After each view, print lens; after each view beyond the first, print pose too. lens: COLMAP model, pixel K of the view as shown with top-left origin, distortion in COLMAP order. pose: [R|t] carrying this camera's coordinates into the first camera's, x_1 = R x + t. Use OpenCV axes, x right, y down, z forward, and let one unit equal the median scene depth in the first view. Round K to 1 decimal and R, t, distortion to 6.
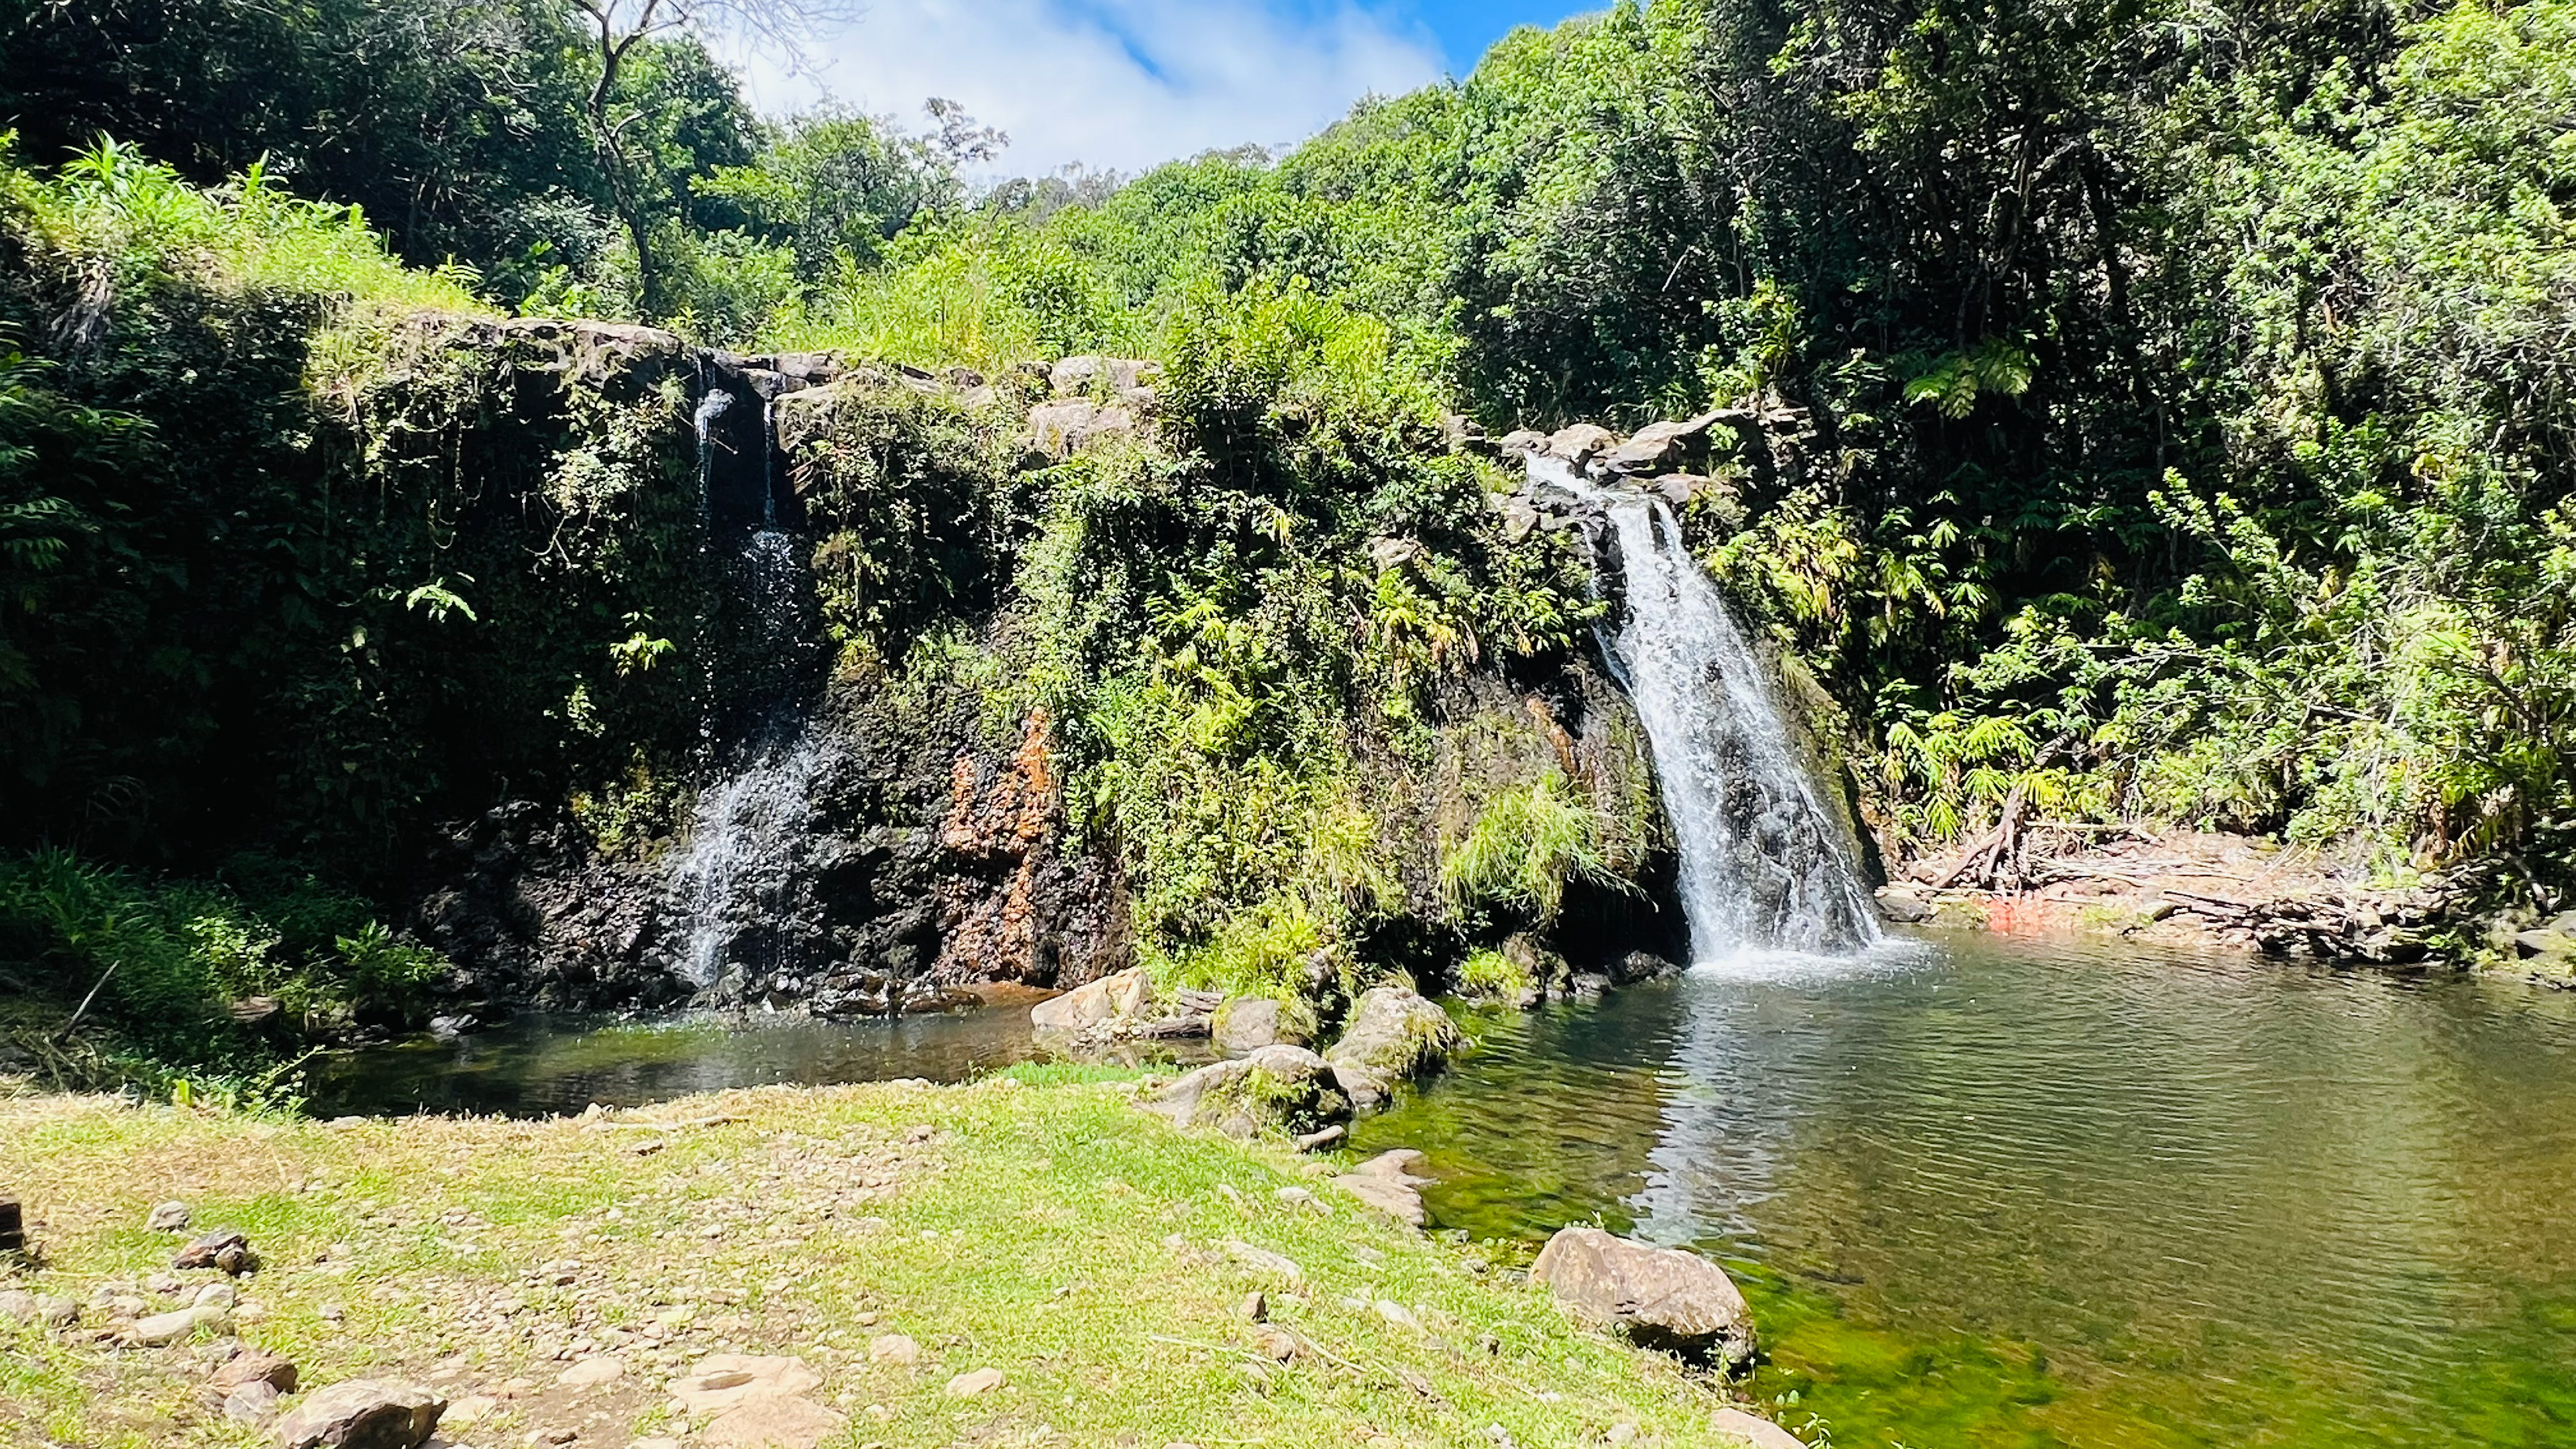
lens RADIAL K [[1601.6, 0, 1288.0], [0, 1601.6, 724.5], [0, 0, 1]] dist [0.002023, -0.002758]
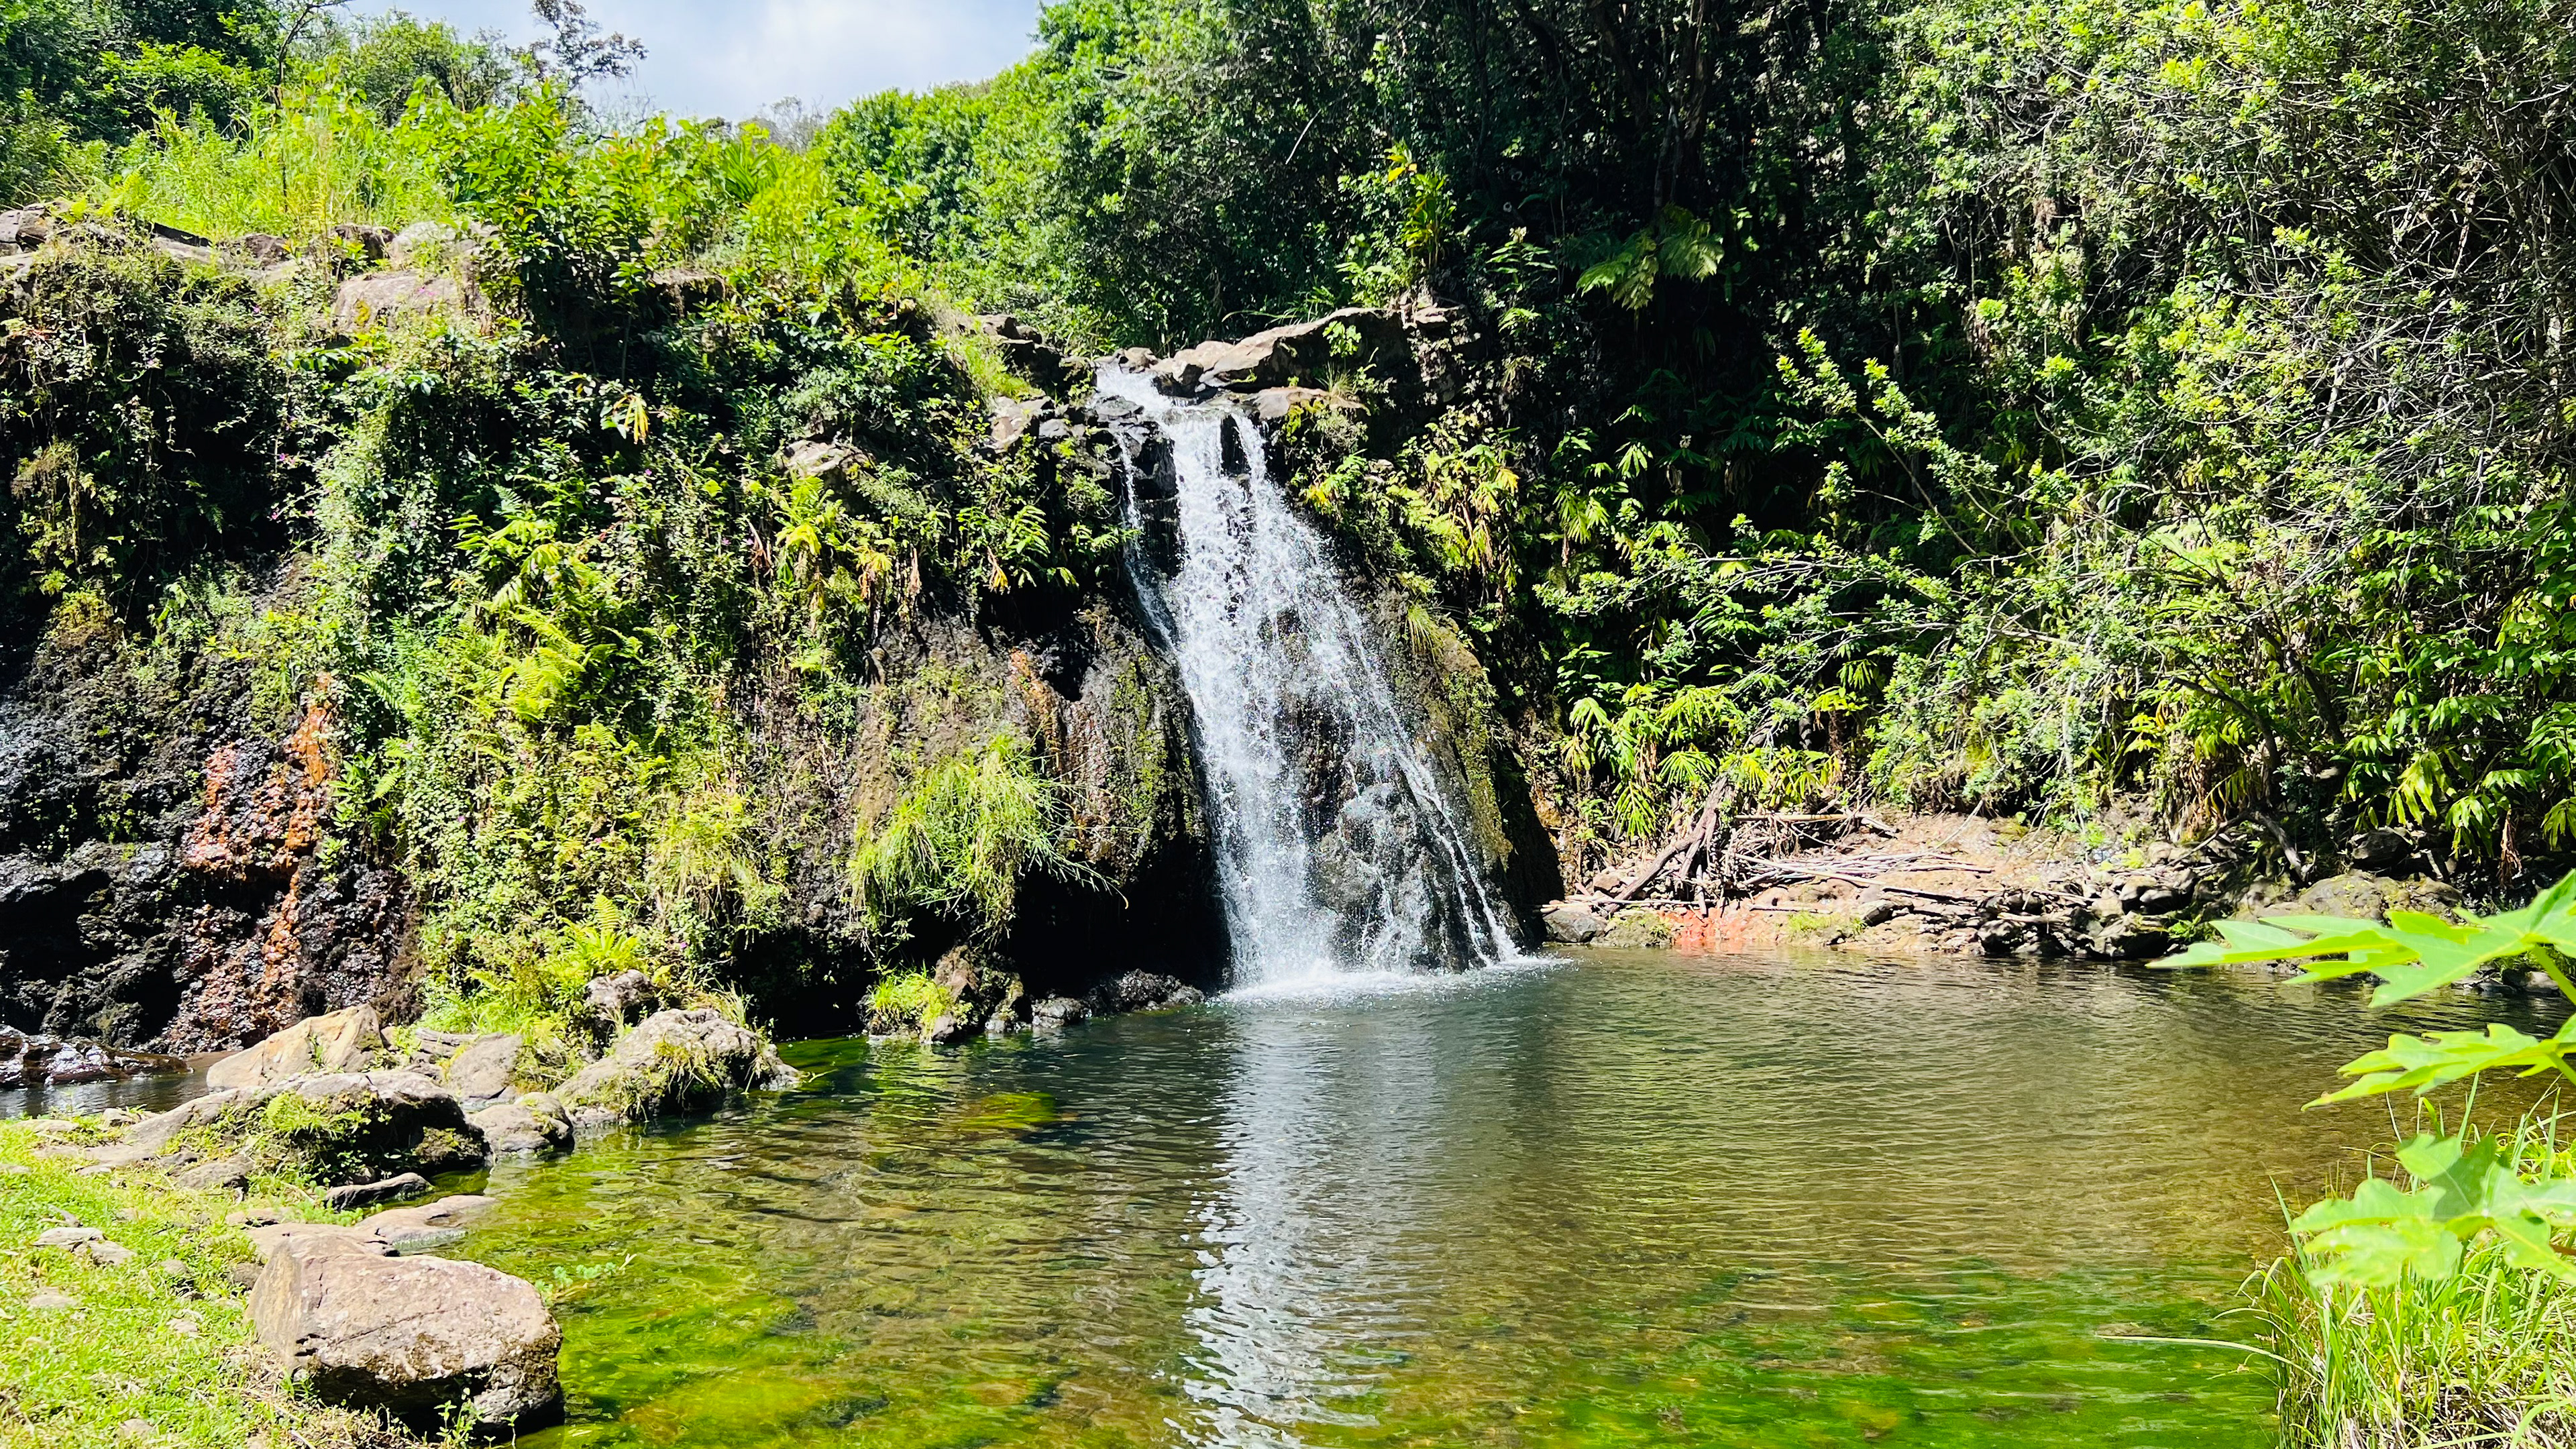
lens RADIAL K [[1942.9, 0, 1296.5], [0, 1942.9, 736.4], [0, 0, 1]] dist [0.041010, -0.049089]
pose [[0.996495, -0.028395, 0.078684, 0.214532], [0.031244, 0.998891, -0.035211, 0.062622], [-0.077597, 0.037546, 0.996278, 0.069712]]
